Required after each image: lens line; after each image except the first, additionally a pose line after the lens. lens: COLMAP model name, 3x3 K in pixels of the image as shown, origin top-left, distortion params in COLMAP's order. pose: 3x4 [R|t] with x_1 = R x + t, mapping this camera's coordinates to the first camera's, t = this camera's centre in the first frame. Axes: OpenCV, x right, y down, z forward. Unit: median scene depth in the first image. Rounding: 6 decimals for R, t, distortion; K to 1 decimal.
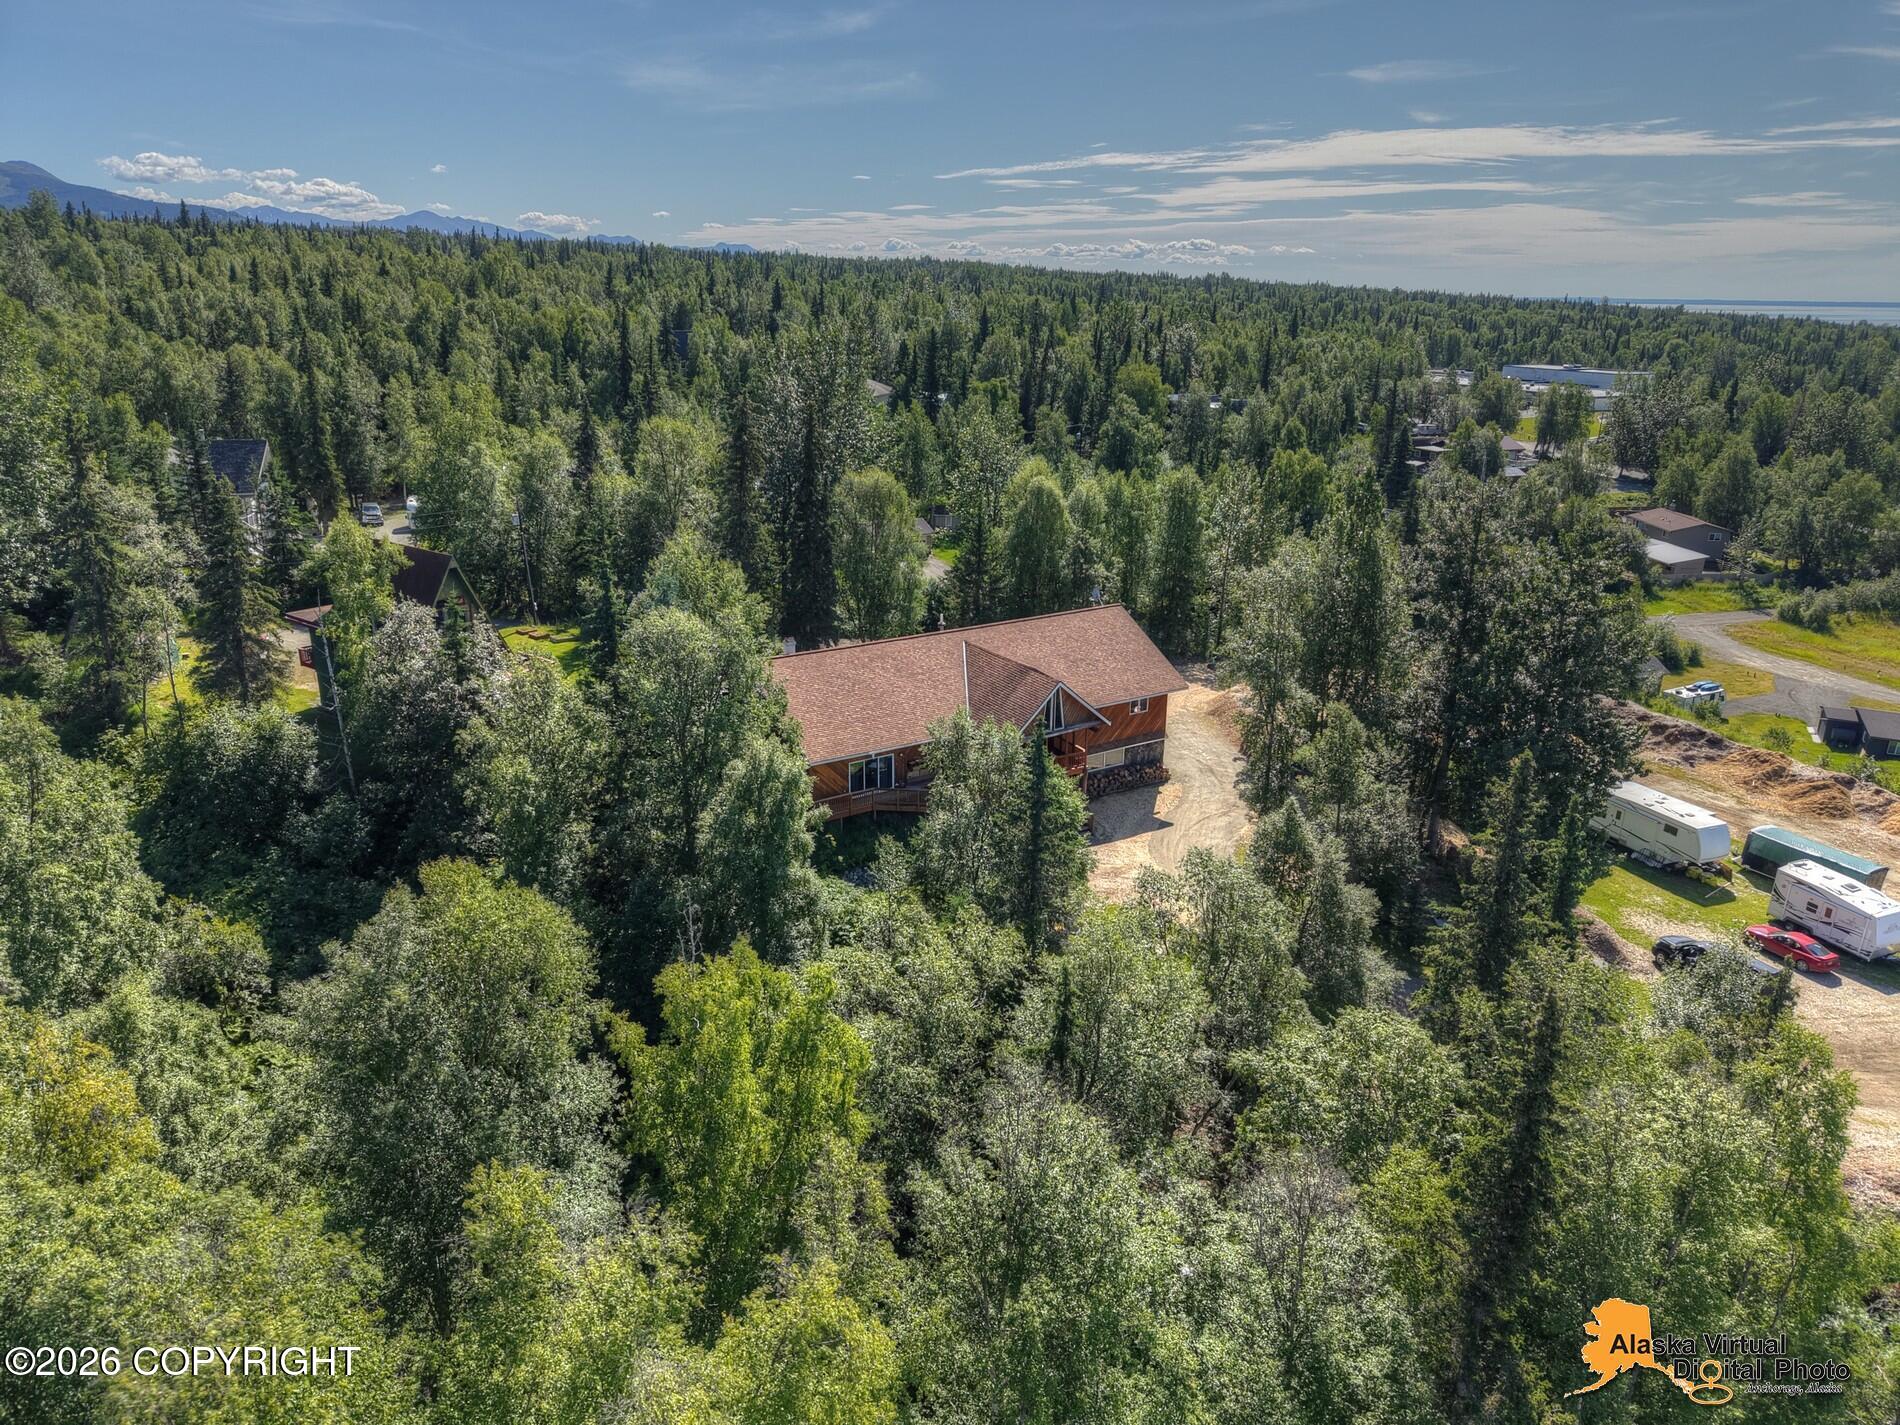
lens RADIAL K [[1285.5, 0, 950.0], [0, 1285.5, 712.5], [0, 0, 1]] dist [0.010856, -0.006564]
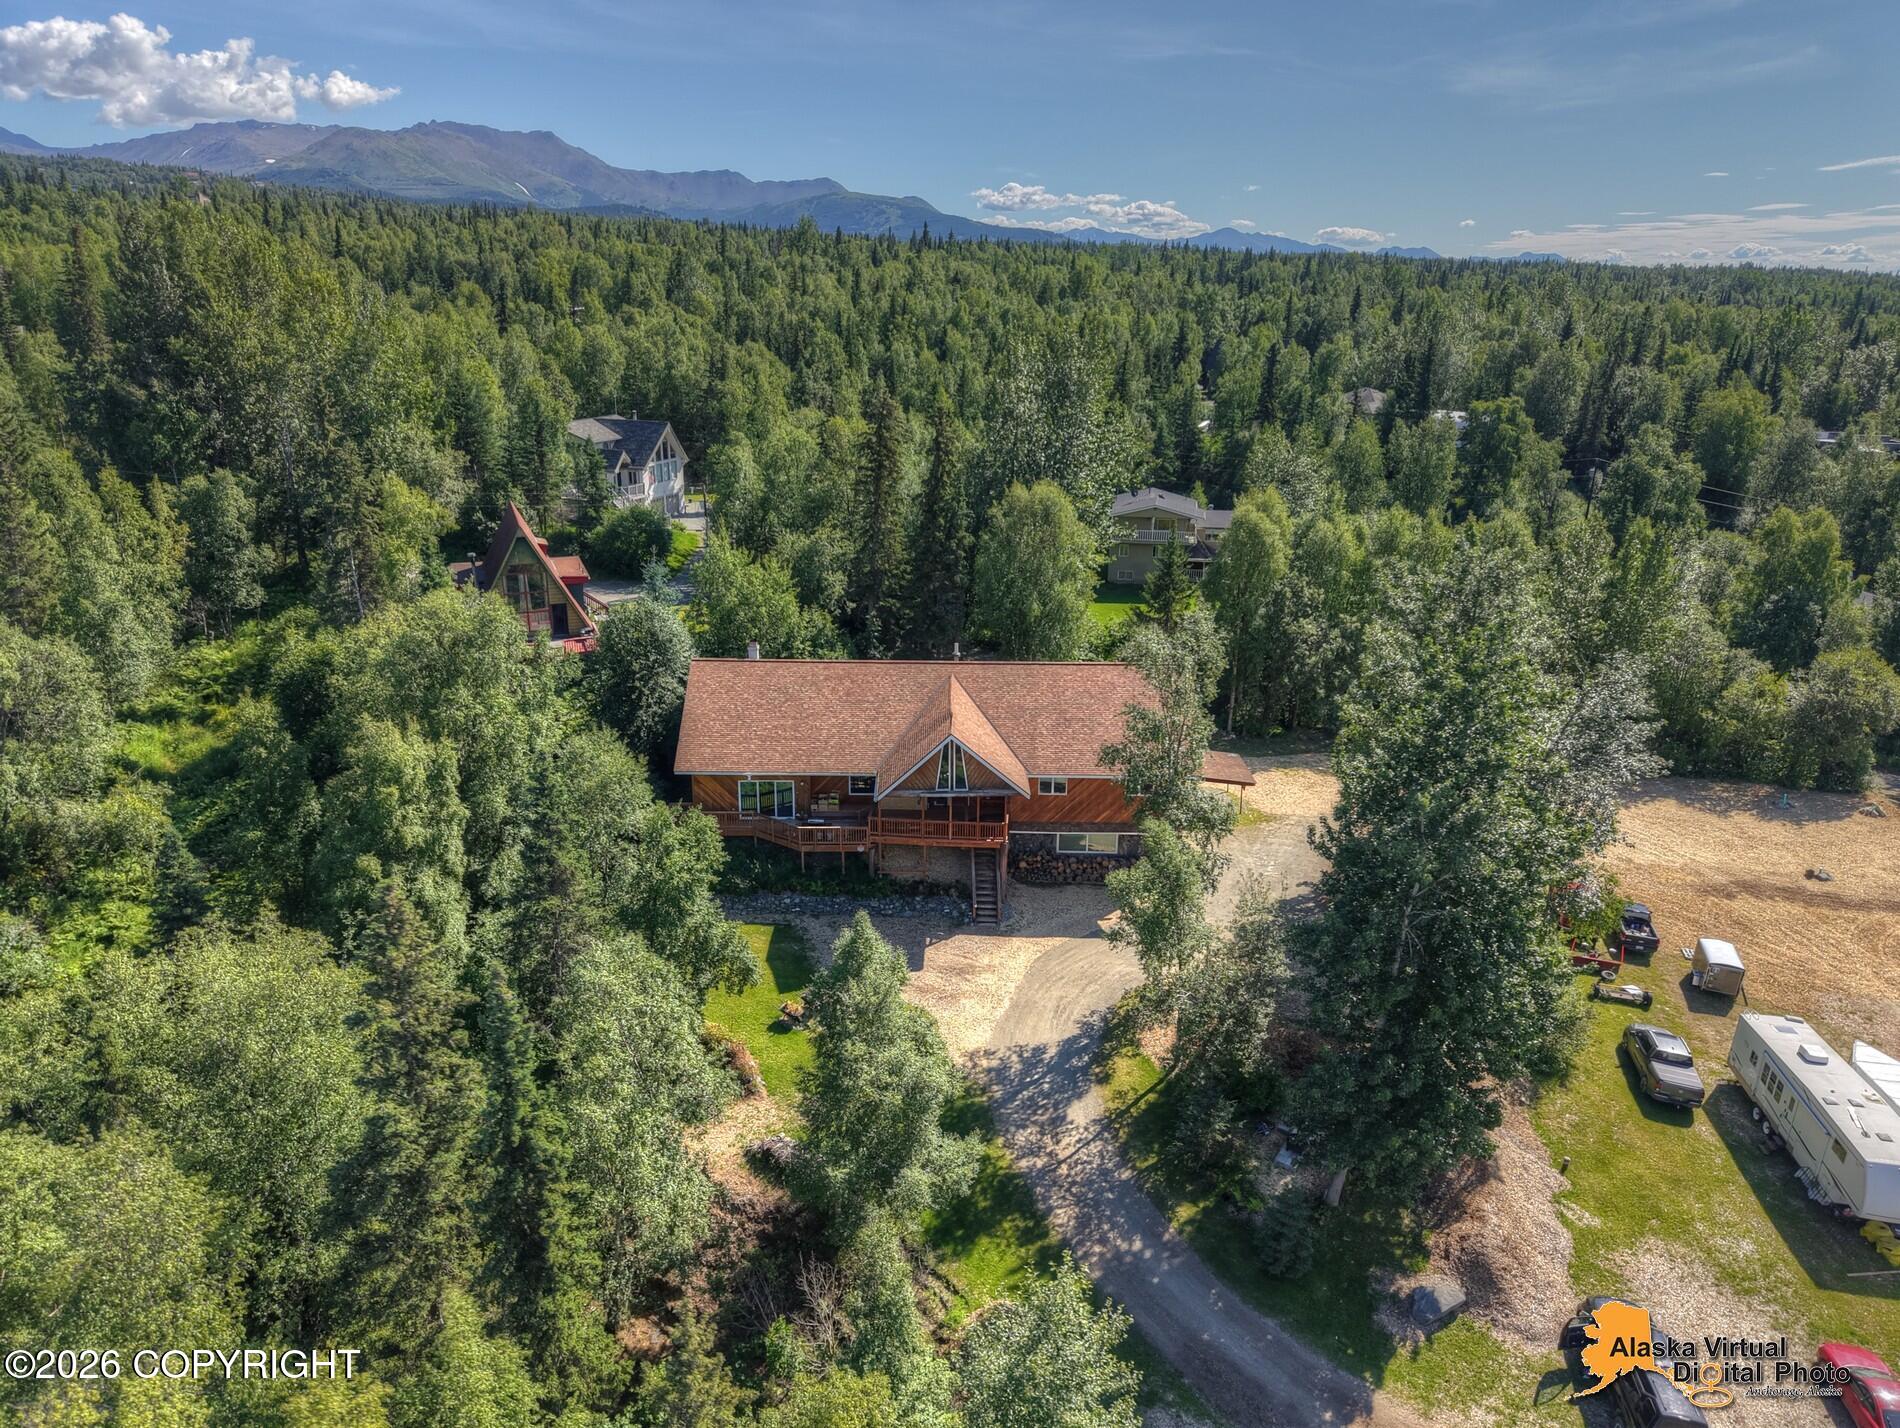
lens RADIAL K [[1285.5, 0, 950.0], [0, 1285.5, 714.0], [0, 0, 1]] dist [0.010856, -0.006564]
pose [[0.839509, 0.166383, -0.517244, 0.384497], [-0.170349, 0.984563, 0.040222, -0.053351], [0.515951, 0.054345, 0.854892, 0.186192]]
